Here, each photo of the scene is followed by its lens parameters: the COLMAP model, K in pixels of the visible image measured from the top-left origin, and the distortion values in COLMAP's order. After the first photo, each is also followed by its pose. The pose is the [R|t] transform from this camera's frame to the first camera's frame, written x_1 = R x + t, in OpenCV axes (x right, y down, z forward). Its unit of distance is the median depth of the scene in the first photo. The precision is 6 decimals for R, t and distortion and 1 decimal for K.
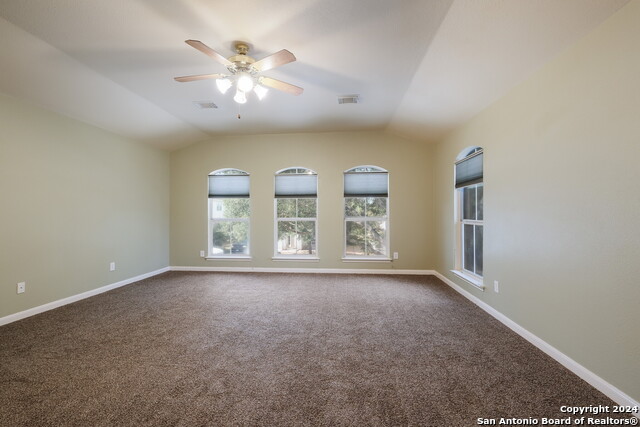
lens RADIAL K [[277.7, 0, 320.0], [0, 277.7, 210.9], [0, 0, 1]] dist [-0.005165, -0.000050]
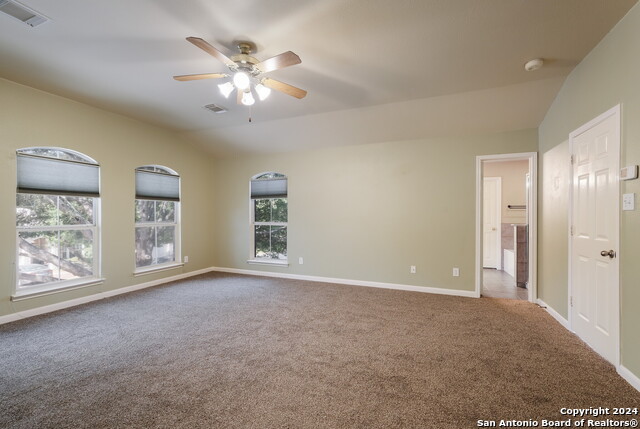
lens RADIAL K [[279.6, 0, 321.8], [0, 279.6, 217.5], [0, 0, 1]] dist [0.000673, -0.000512]
pose [[0.284357, -0.005586, 0.958702, -0.718157], [-0.007701, 0.999937, 0.008111, -0.004906], [-0.958688, -0.009689, 0.284296, 0.293767]]
